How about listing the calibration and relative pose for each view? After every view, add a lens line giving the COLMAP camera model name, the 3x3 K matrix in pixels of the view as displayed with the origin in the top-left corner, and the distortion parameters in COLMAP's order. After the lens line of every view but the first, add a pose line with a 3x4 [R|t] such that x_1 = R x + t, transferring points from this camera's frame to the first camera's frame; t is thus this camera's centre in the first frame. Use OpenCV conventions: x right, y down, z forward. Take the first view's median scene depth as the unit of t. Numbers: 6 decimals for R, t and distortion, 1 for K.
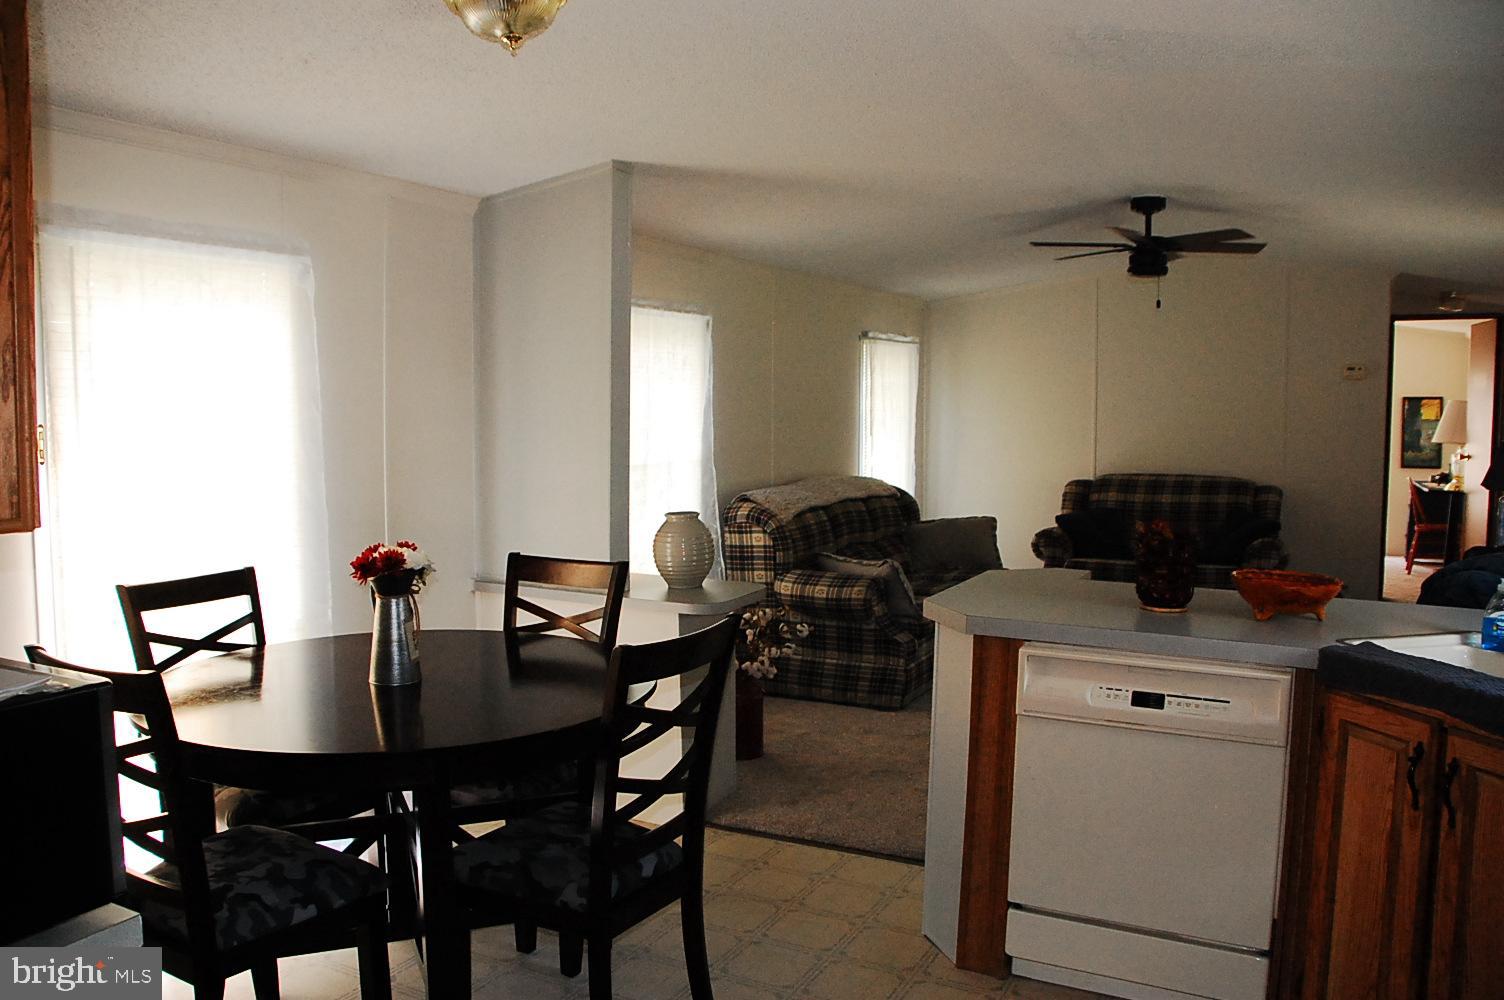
lens RADIAL K [[1170.6, 0, 746.1], [0, 1170.6, 473.4], [0, 0, 1]] dist [-0.168436, 0.115881]
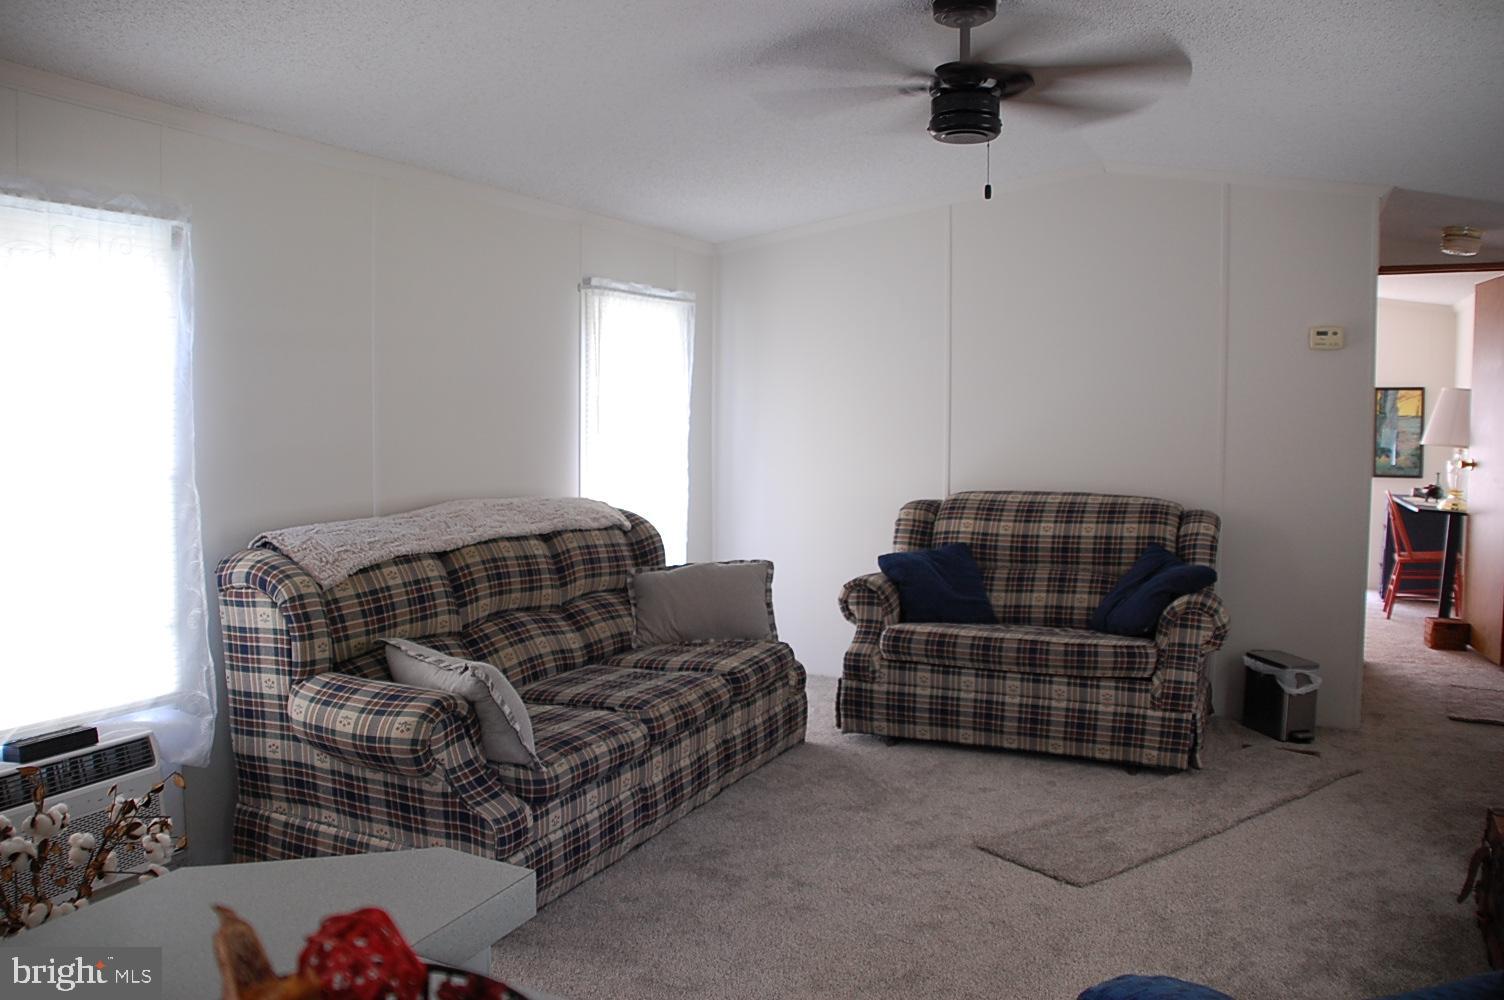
lens RADIAL K [[1170.6, 0, 746.1], [0, 1170.6, 473.4], [0, 0, 1]] dist [-0.168436, 0.115881]
pose [[0.999151, -0.000872, 0.041188, 0.168665], [0.001015, 0.999994, -0.003449, -0.008267], [-0.041184, 0.003488, 0.999145, 0.345109]]
